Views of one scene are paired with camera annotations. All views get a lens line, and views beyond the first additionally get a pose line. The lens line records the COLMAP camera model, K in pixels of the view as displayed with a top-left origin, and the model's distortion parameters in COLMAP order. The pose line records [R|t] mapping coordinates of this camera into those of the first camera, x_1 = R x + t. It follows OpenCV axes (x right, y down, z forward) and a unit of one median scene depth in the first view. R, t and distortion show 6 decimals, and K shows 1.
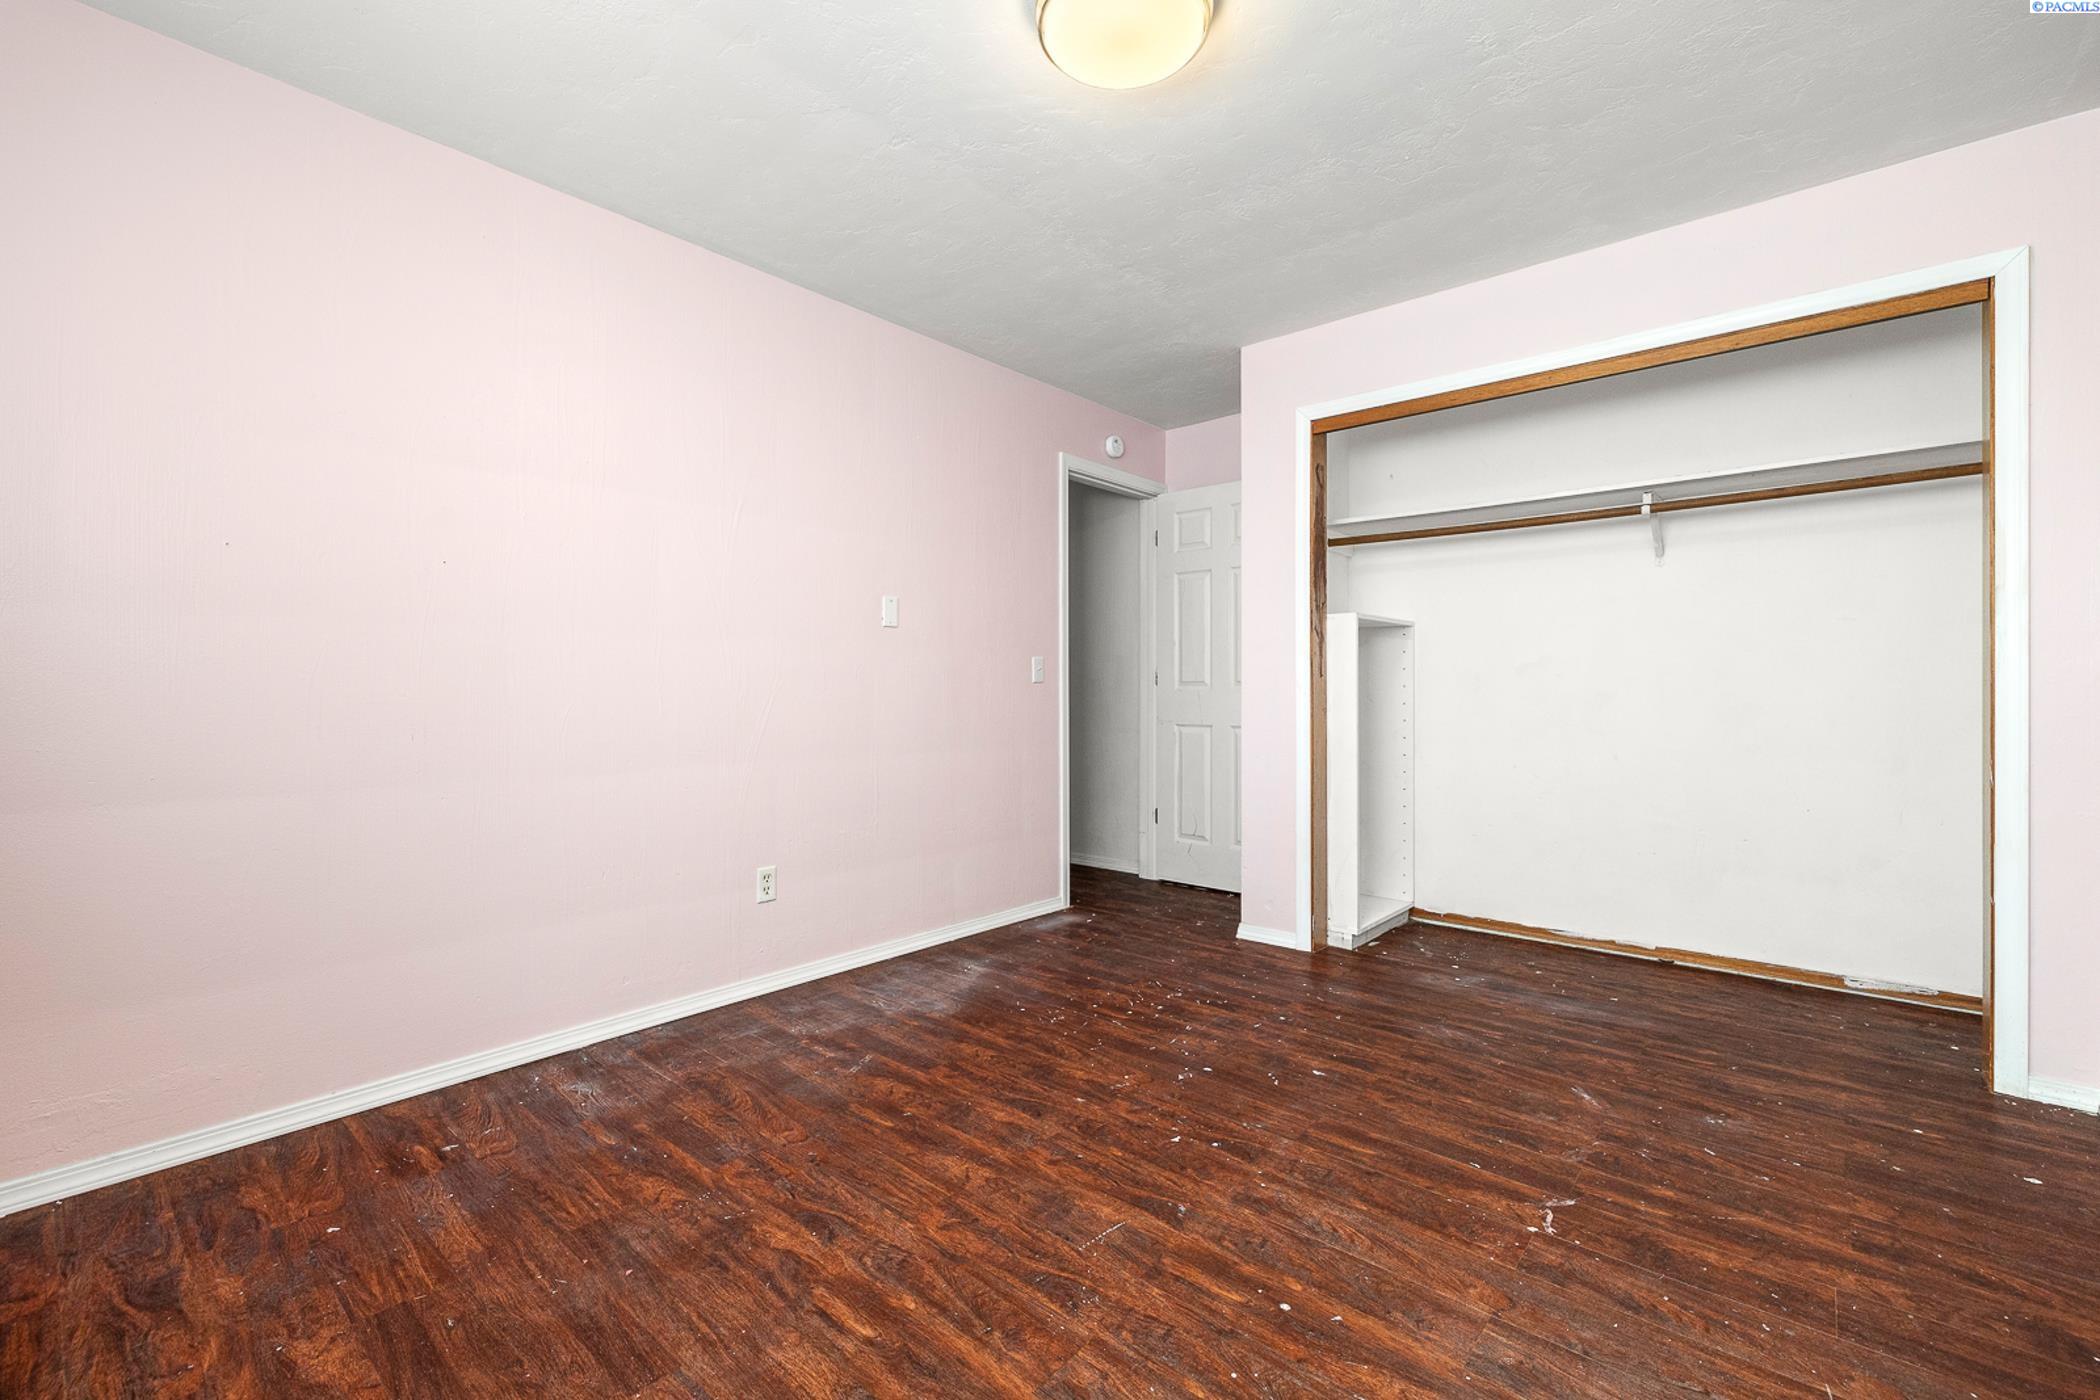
lens RADIAL K [[889.4, 0, 1048.7], [0, 889.4, 693.9], [0, 0, 1]] dist [-0.001645, 0.000167]
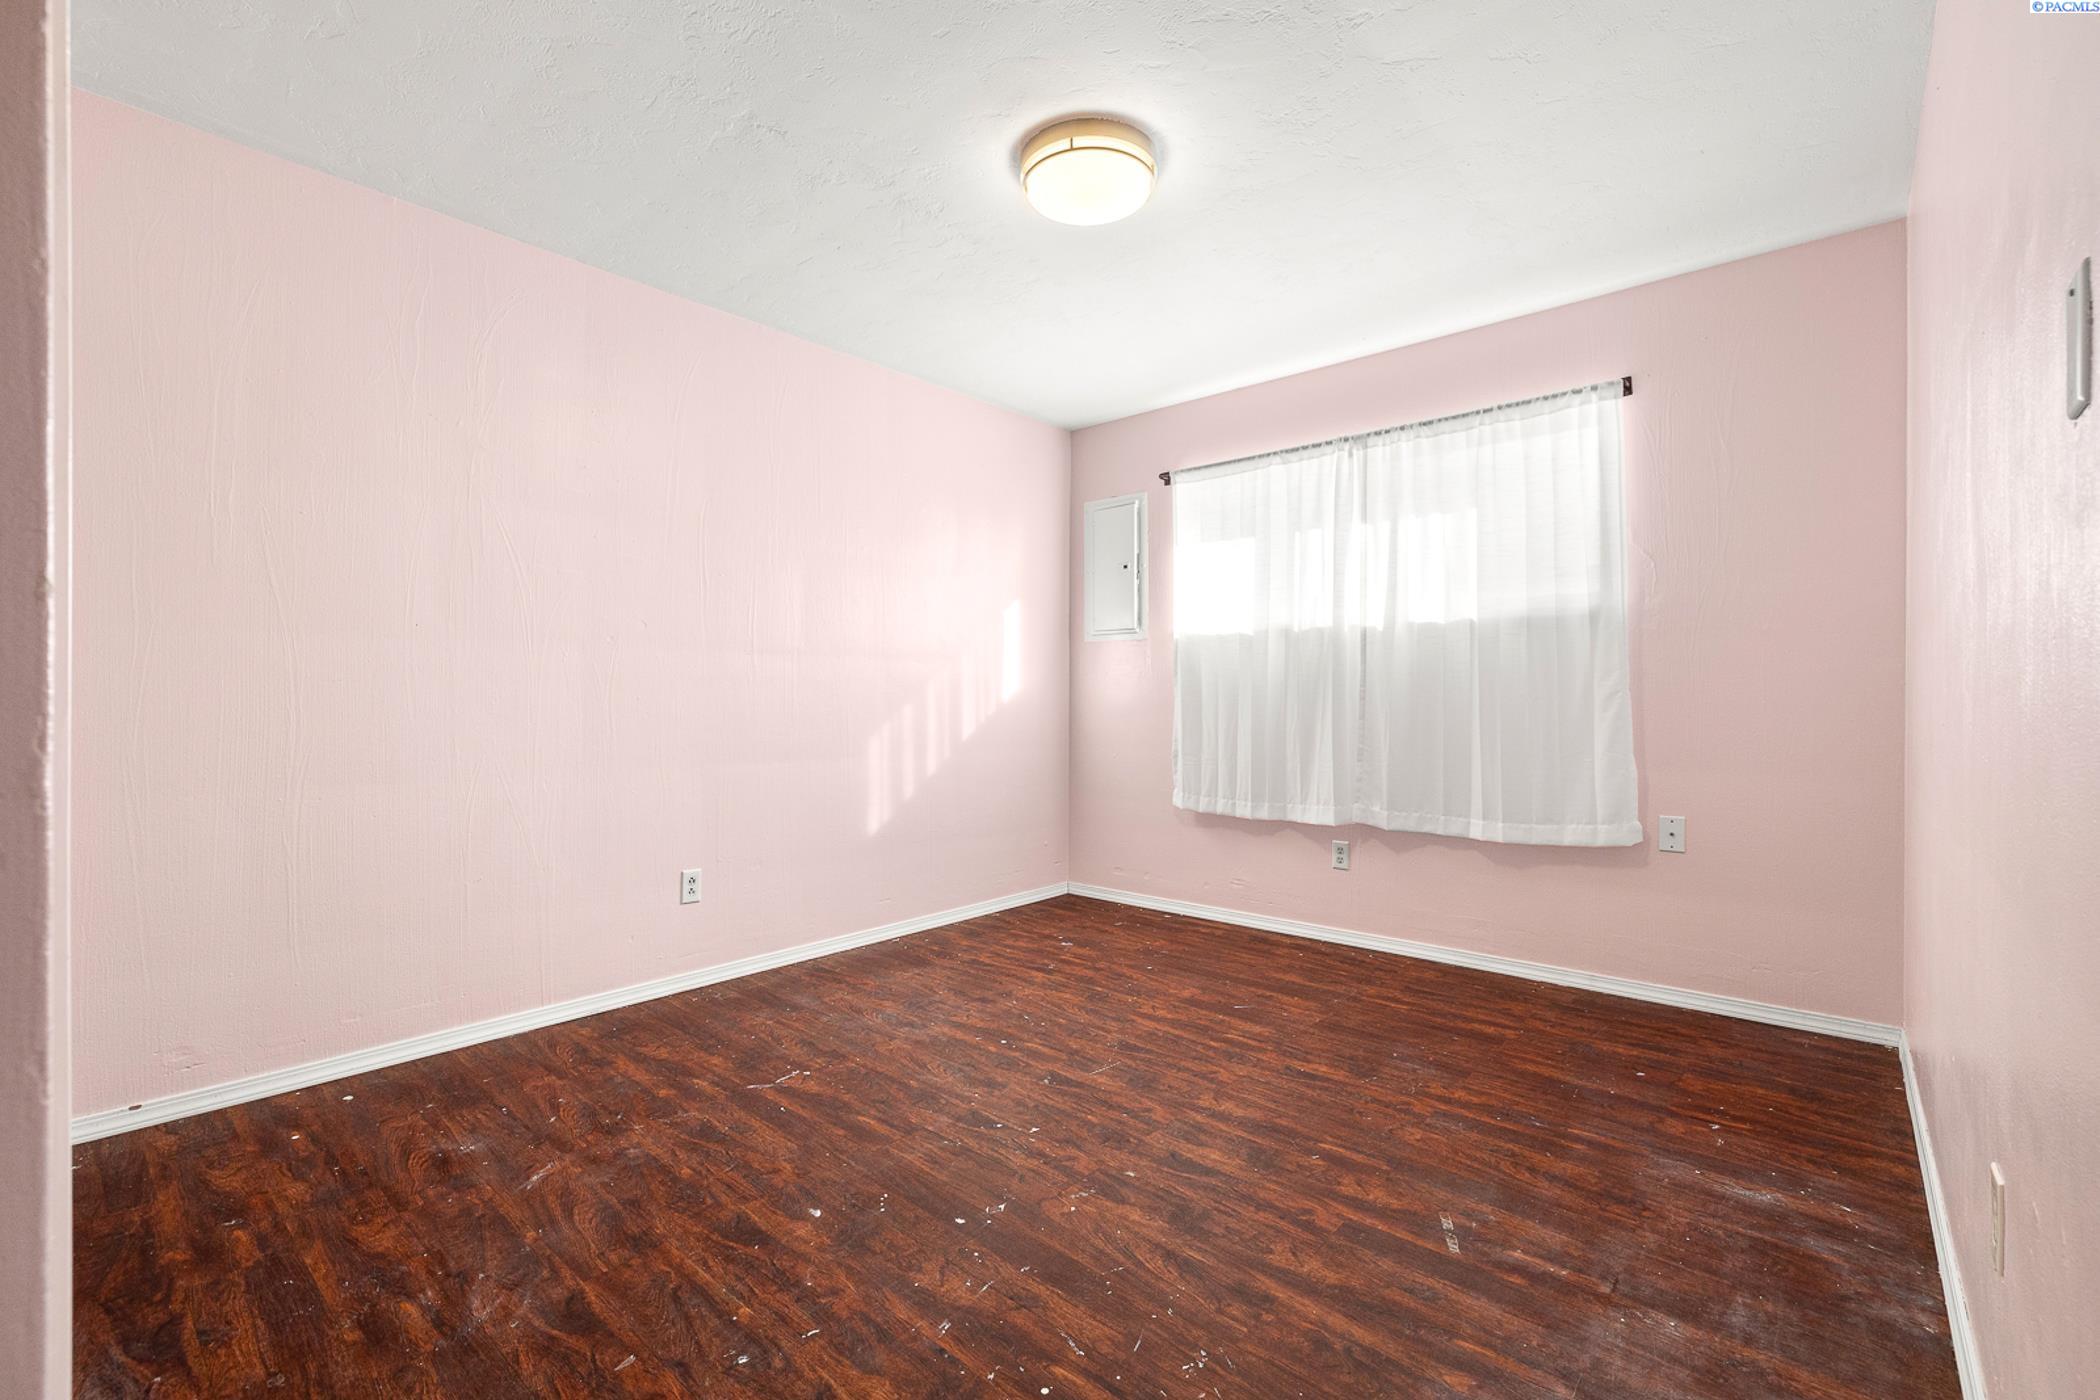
lens RADIAL K [[889.4, 0, 1050.3], [0, 889.4, 698.7], [0, 0, 1]] dist [-0.001645, 0.000167]
pose [[-0.999996, 0.000572, 0.002702, 0.123711], [0.000588, 0.999981, 0.006131, -0.012090], [-0.002698, 0.006132, -0.999978, 2.078220]]
